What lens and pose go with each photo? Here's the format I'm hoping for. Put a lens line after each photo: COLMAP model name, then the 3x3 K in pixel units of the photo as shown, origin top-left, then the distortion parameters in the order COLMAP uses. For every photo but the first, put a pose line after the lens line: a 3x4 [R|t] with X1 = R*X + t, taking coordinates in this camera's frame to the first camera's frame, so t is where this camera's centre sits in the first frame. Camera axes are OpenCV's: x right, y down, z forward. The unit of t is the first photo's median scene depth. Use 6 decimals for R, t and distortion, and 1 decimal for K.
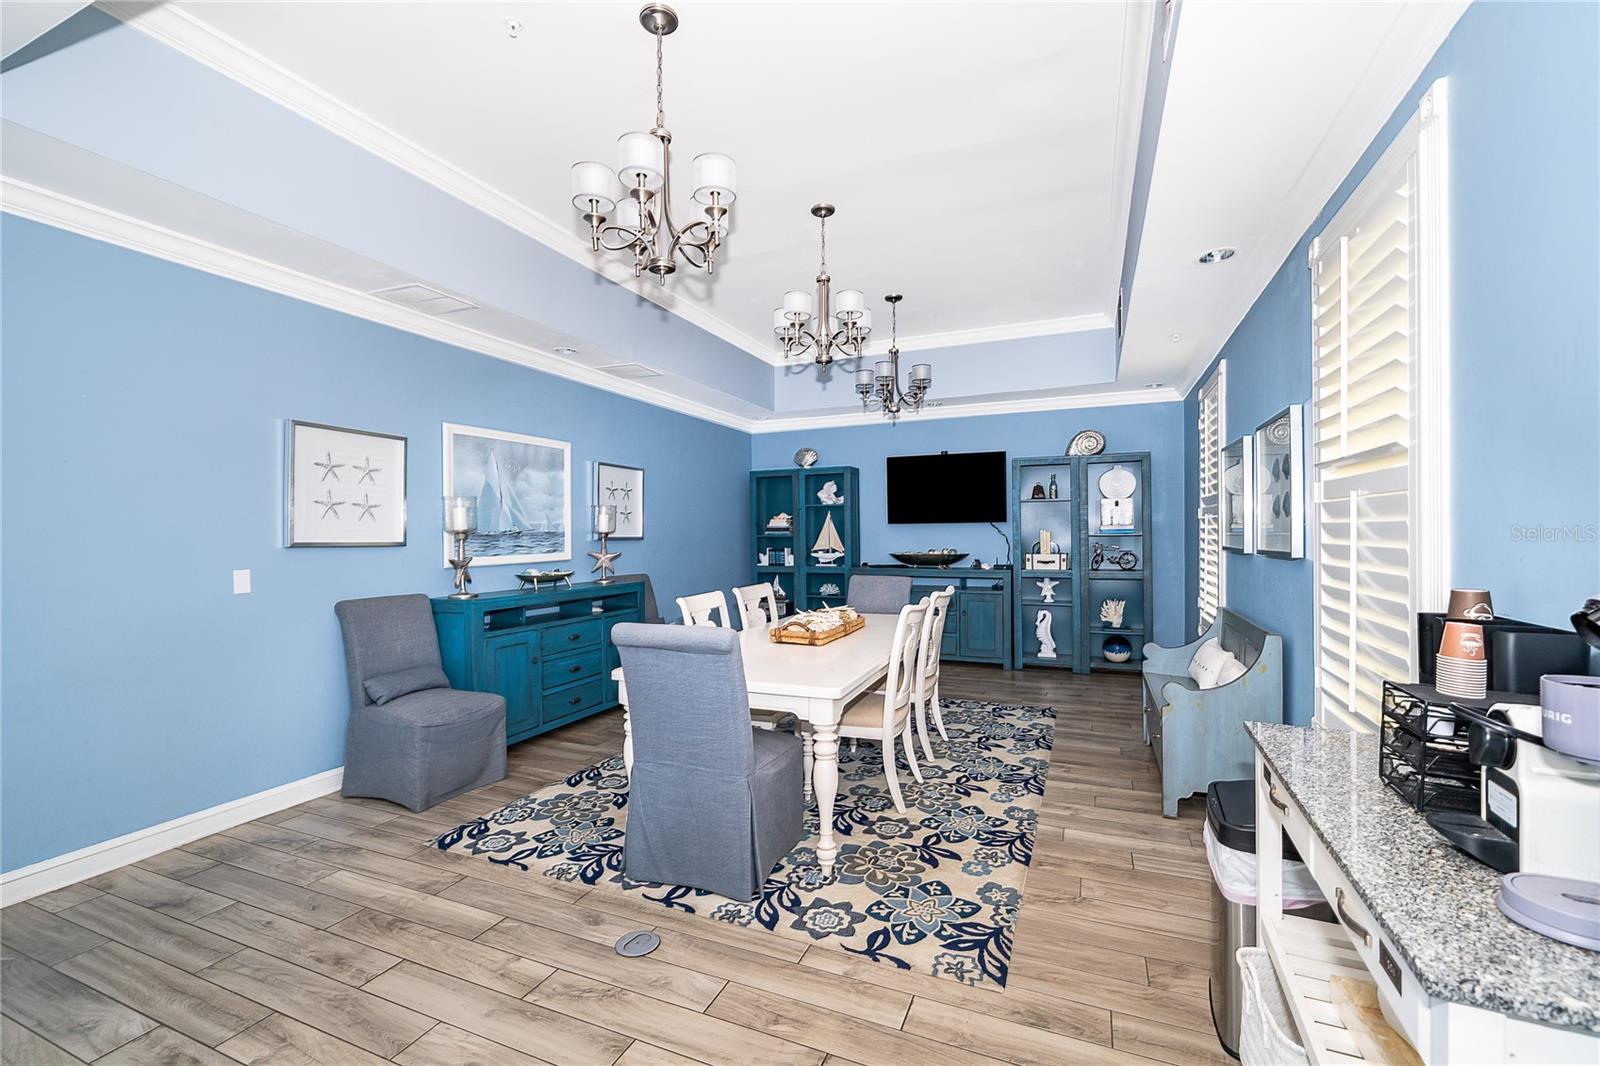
lens RADIAL K [[673.2, 0, 800.0], [0, 673.2, 533.0], [0, 0, 1]] dist [0.000614, 0.000569]
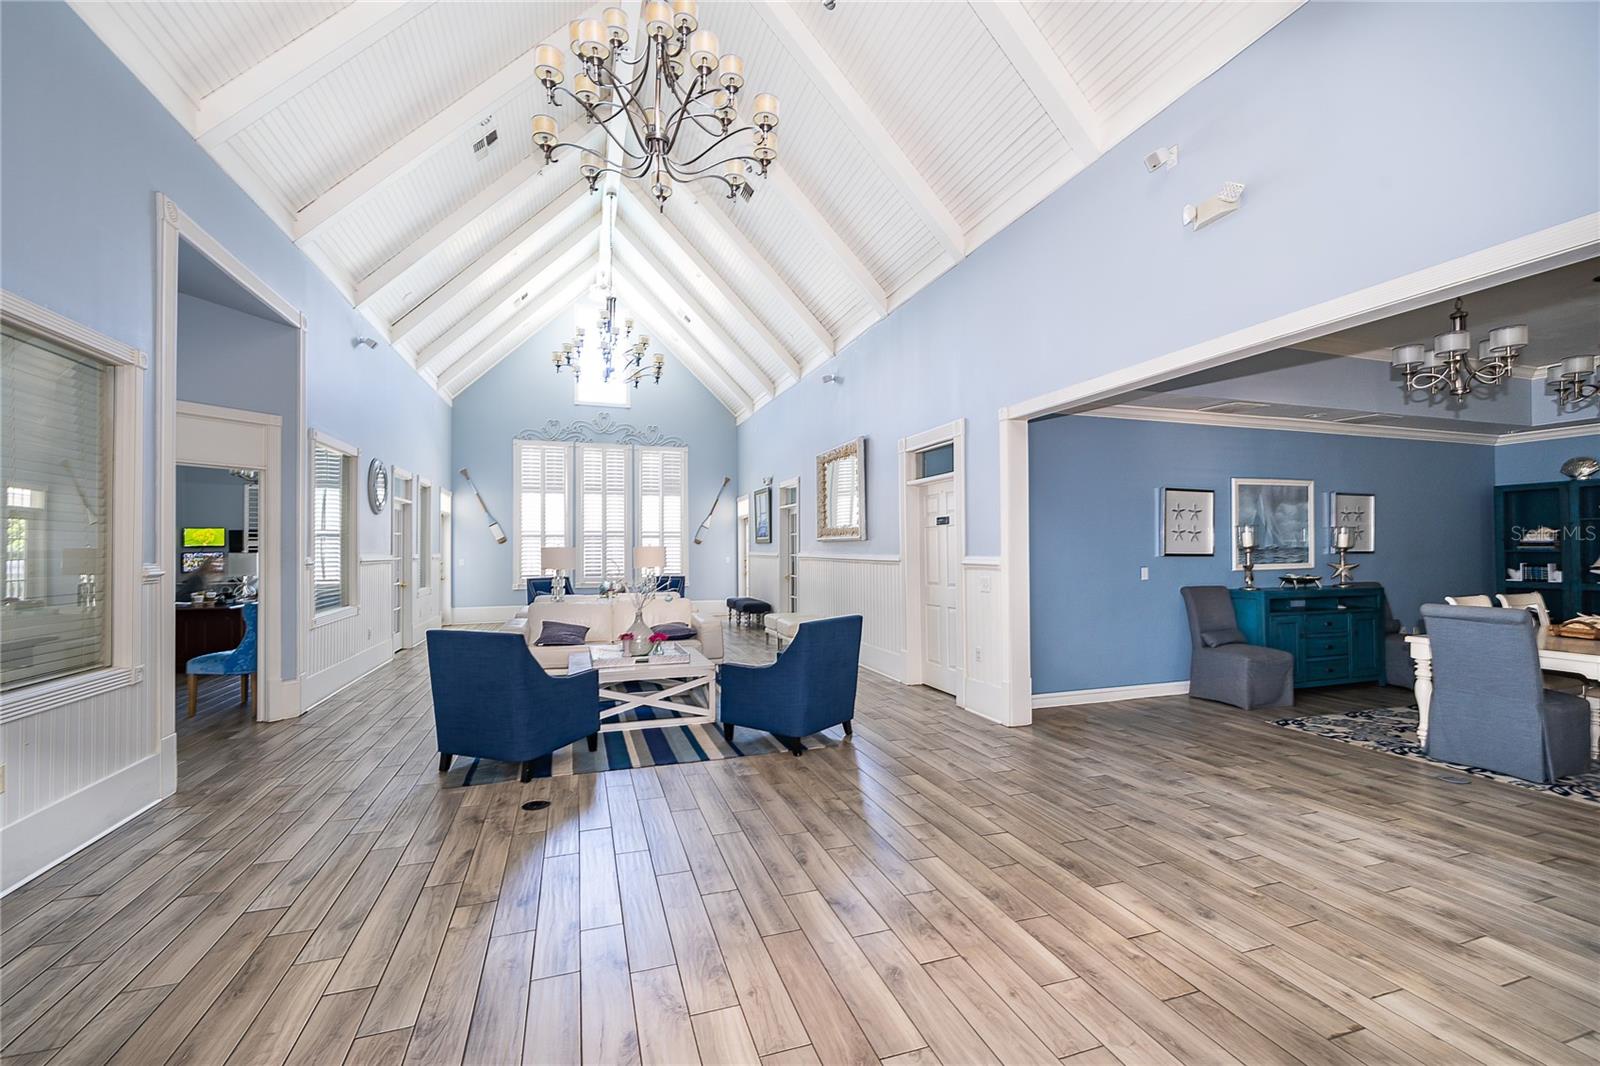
lens RADIAL K [[673.2, 0, 800.0], [0, 673.2, 533.0], [0, 0, 1]] dist [0.000614, 0.000569]
pose [[0.666271, -0.011045, -0.745628, -0.026414], [0.000149, 0.999892, -0.014678, -0.012295], [0.745709, 0.009669, 0.666201, -0.753419]]
